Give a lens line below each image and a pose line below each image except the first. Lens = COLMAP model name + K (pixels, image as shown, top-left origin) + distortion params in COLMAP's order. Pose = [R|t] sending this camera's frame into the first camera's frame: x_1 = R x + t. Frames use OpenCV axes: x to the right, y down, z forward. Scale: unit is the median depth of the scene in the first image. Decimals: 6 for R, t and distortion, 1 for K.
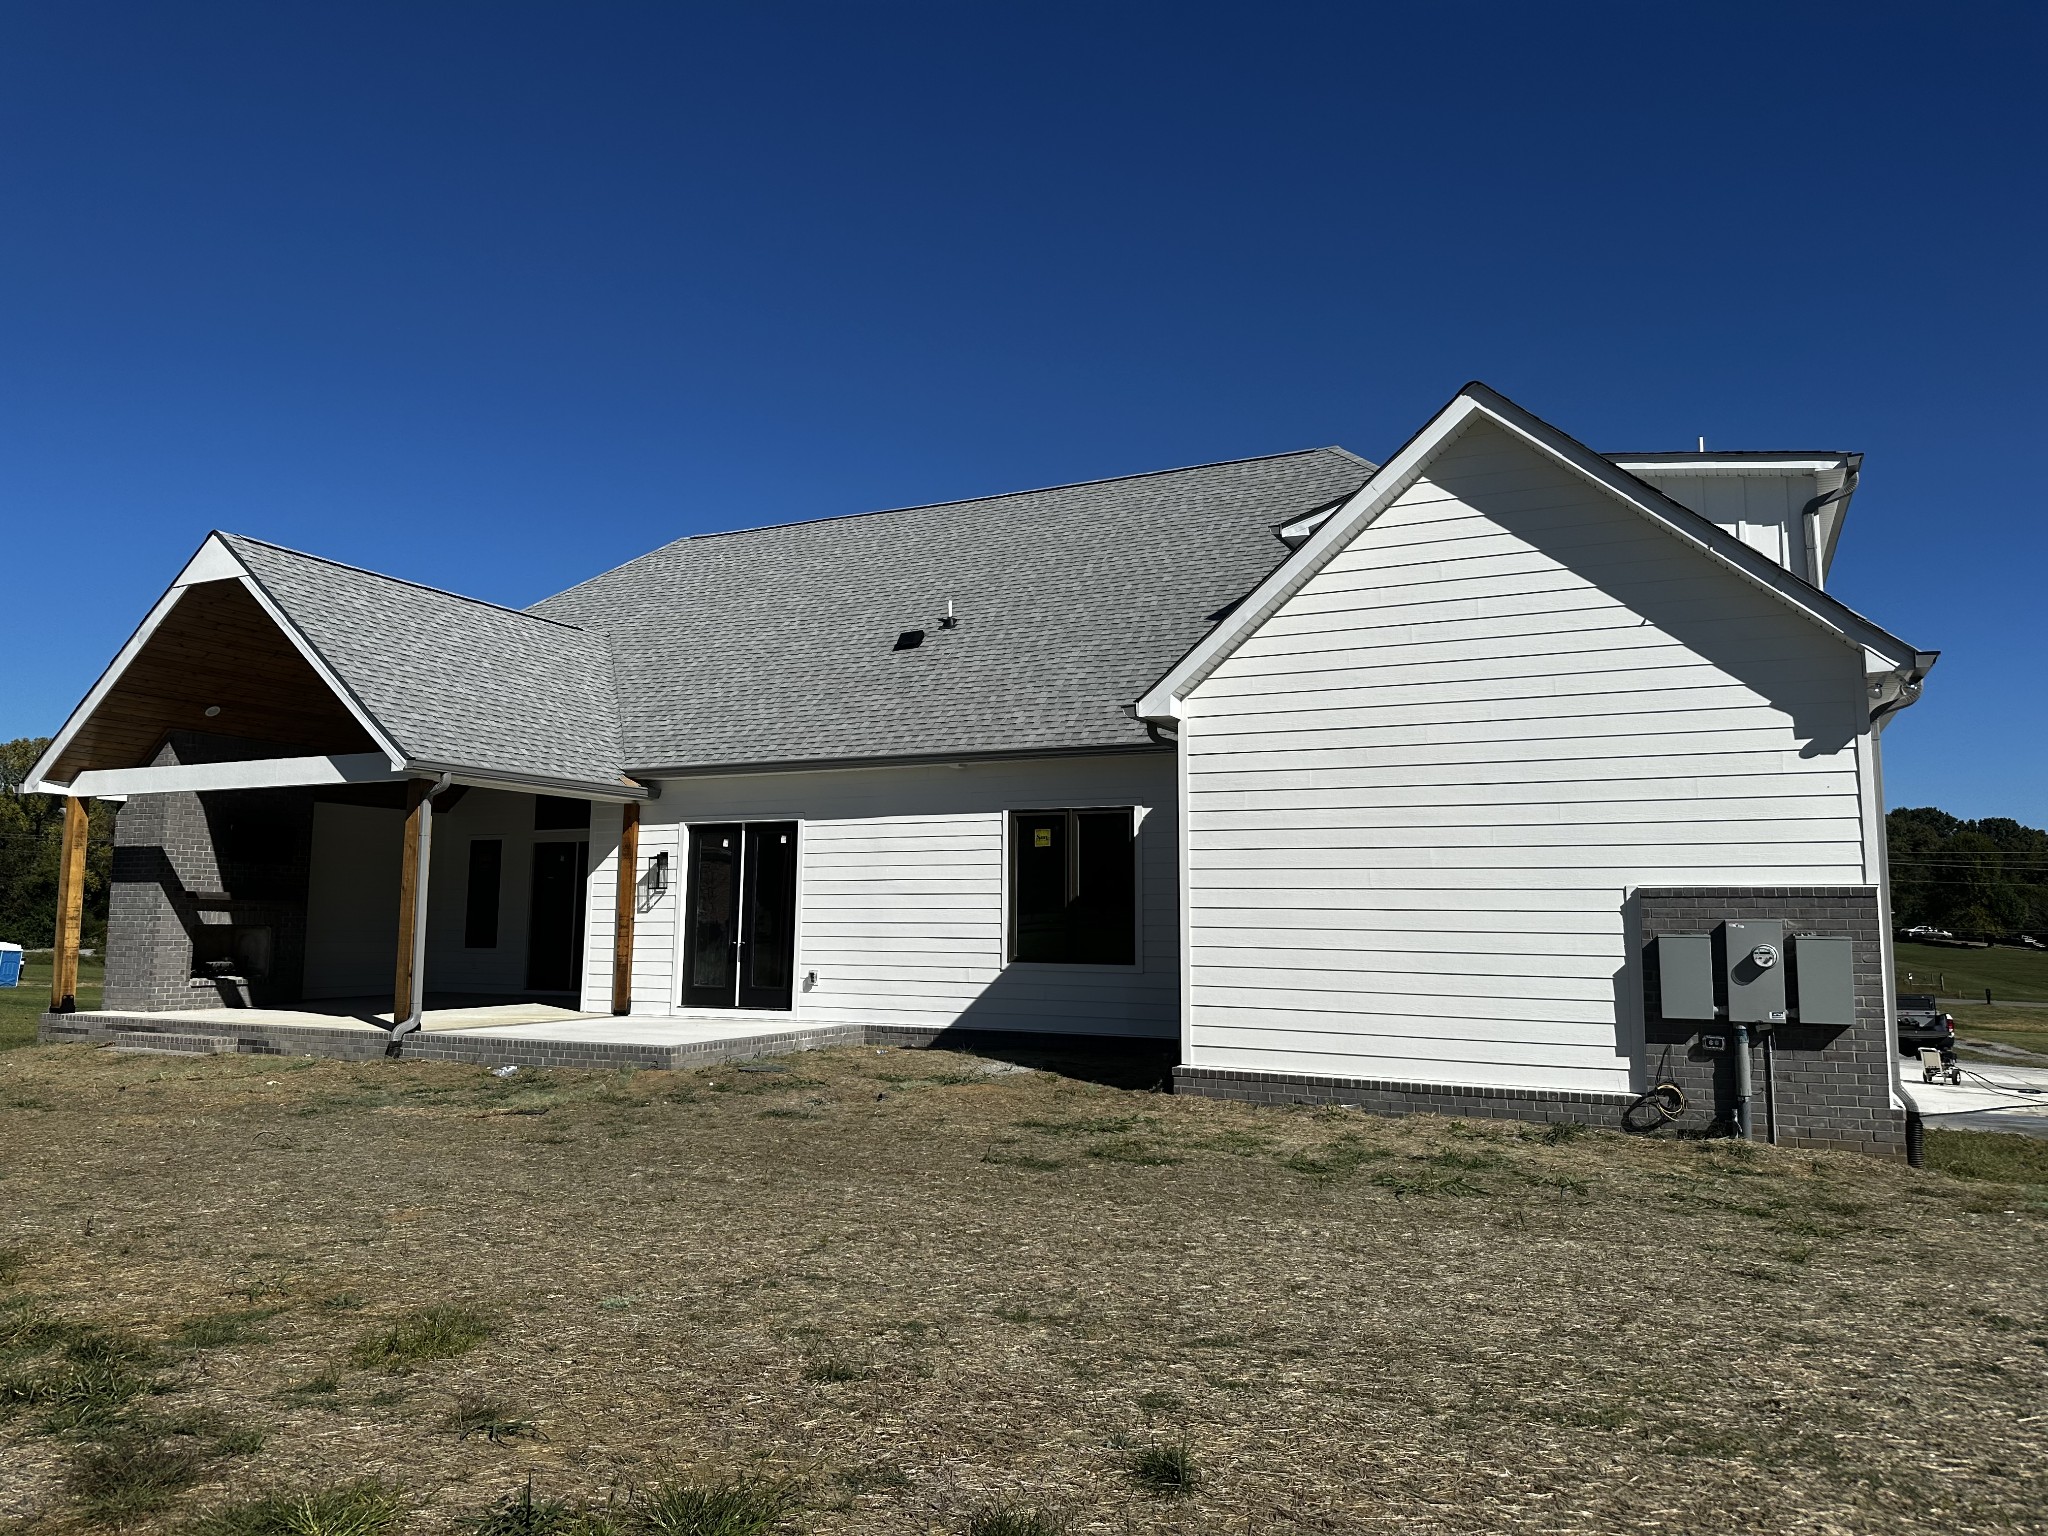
lens RADIAL K [[1443.7, 0, 1039.6], [0, 1443.7, 768.7], [0, 0, 1]] dist [0.065886, -0.067612]
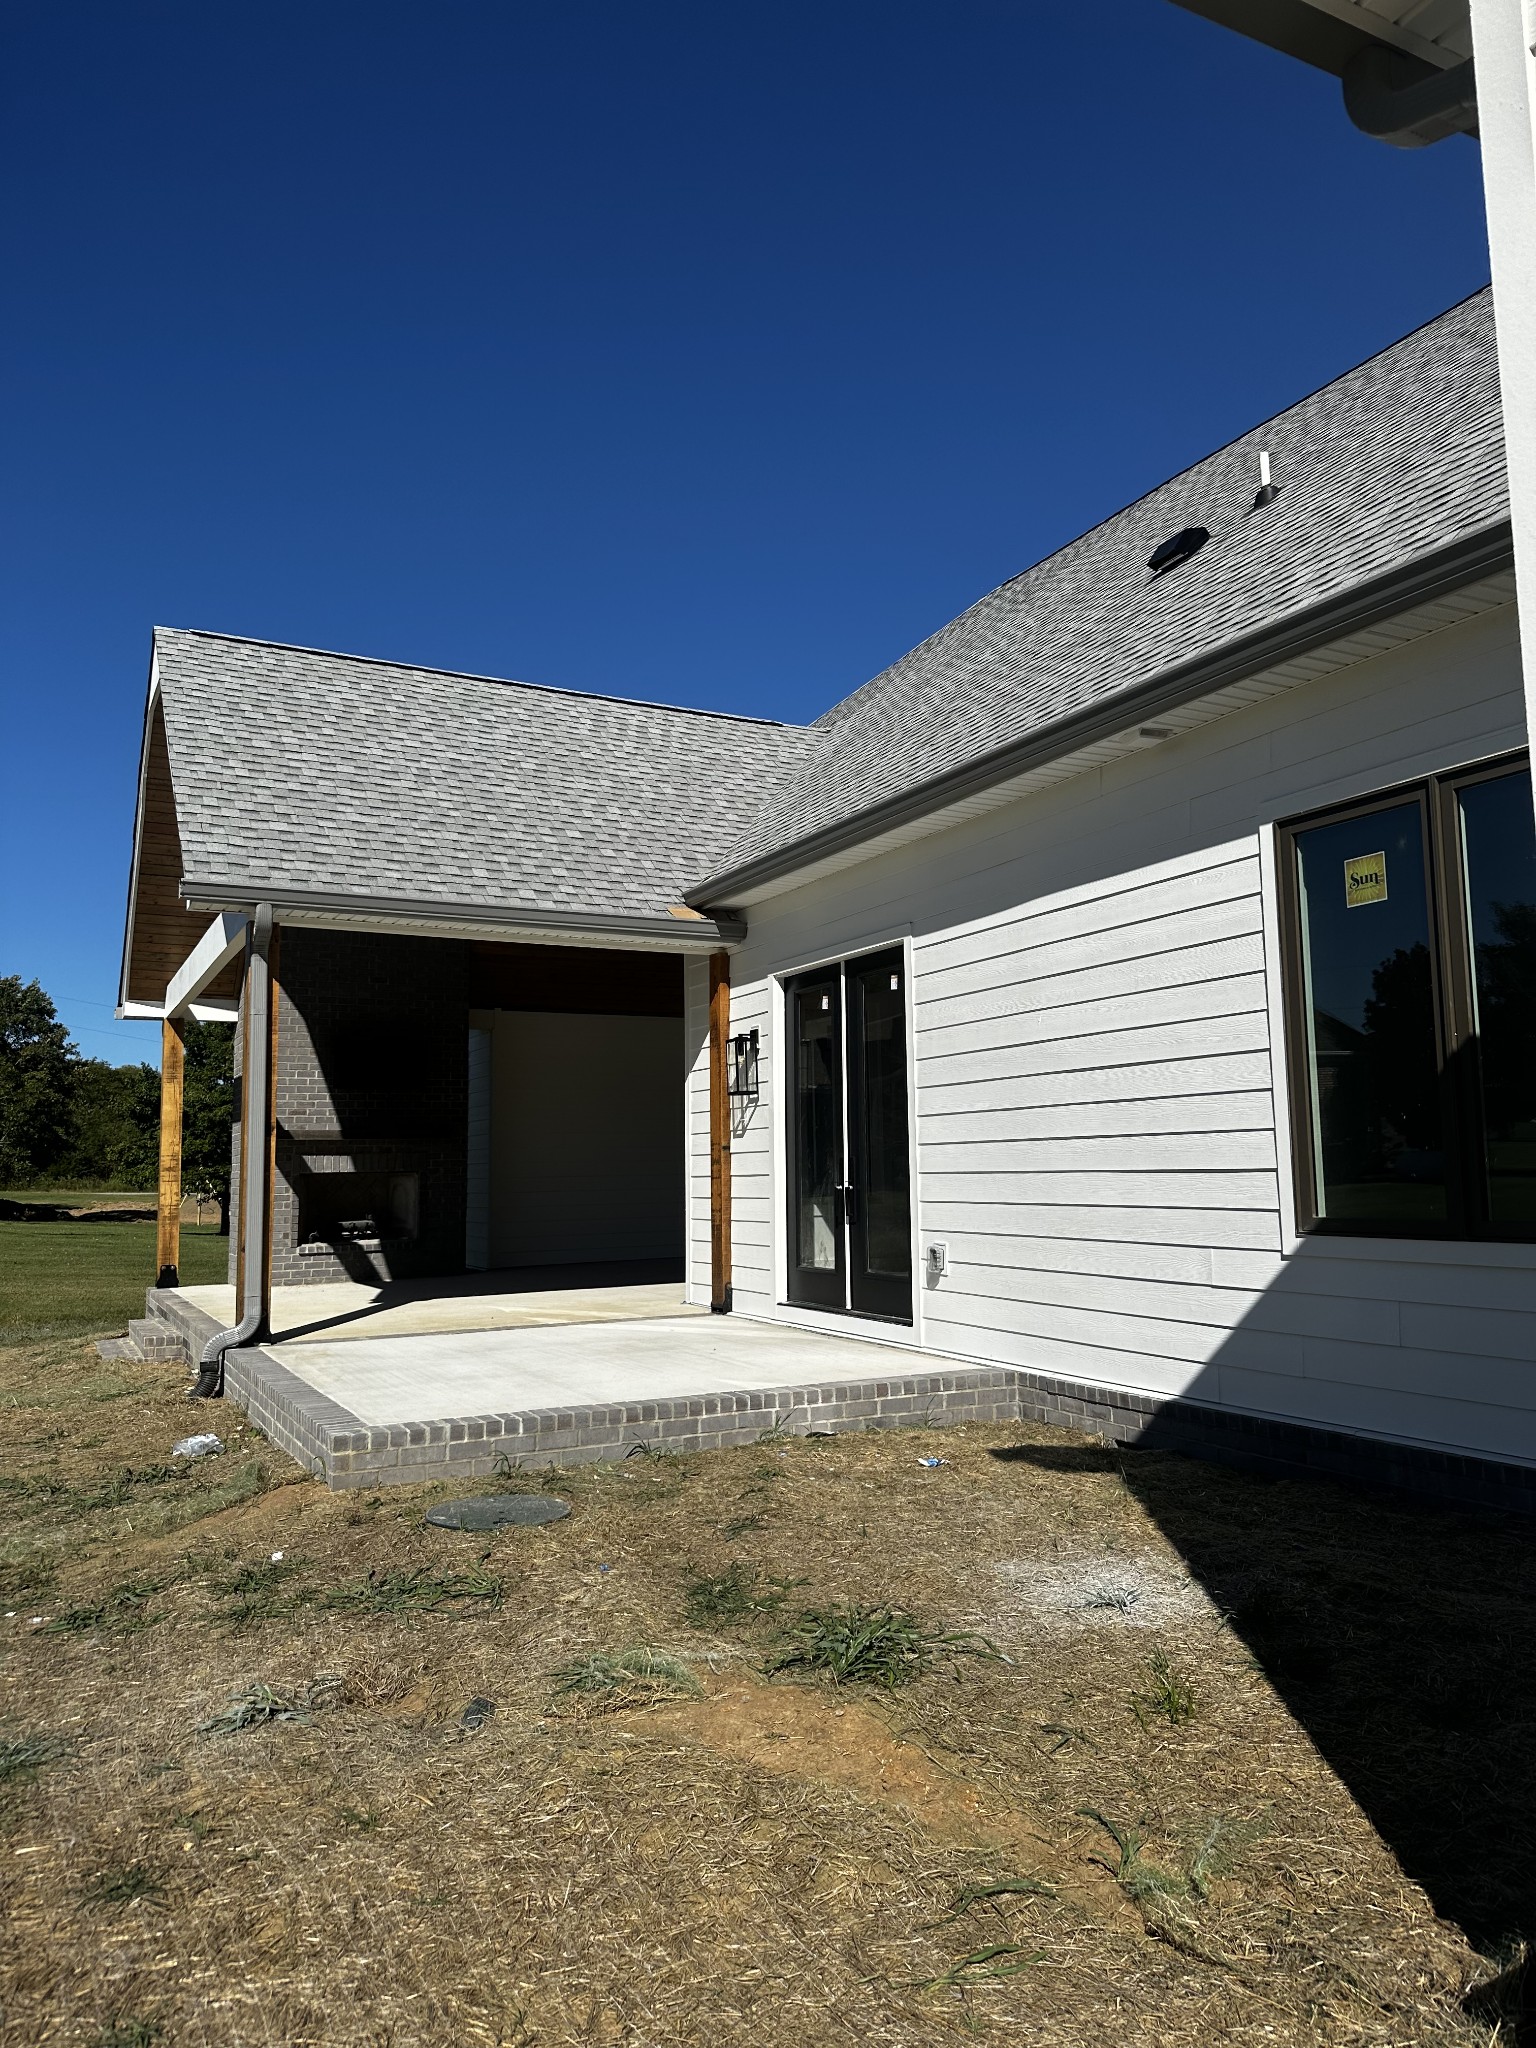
lens RADIAL K [[1443.7, 0, 762.2], [0, 1443.7, 1026.5], [0, 0, 1]] dist [0.065886, -0.067612]
pose [[0.794771, -0.082178, -0.601320, 0.085598], [0.087909, 0.995929, -0.019915, 0.069470], [0.600508, -0.037034, 0.798760, 0.564705]]
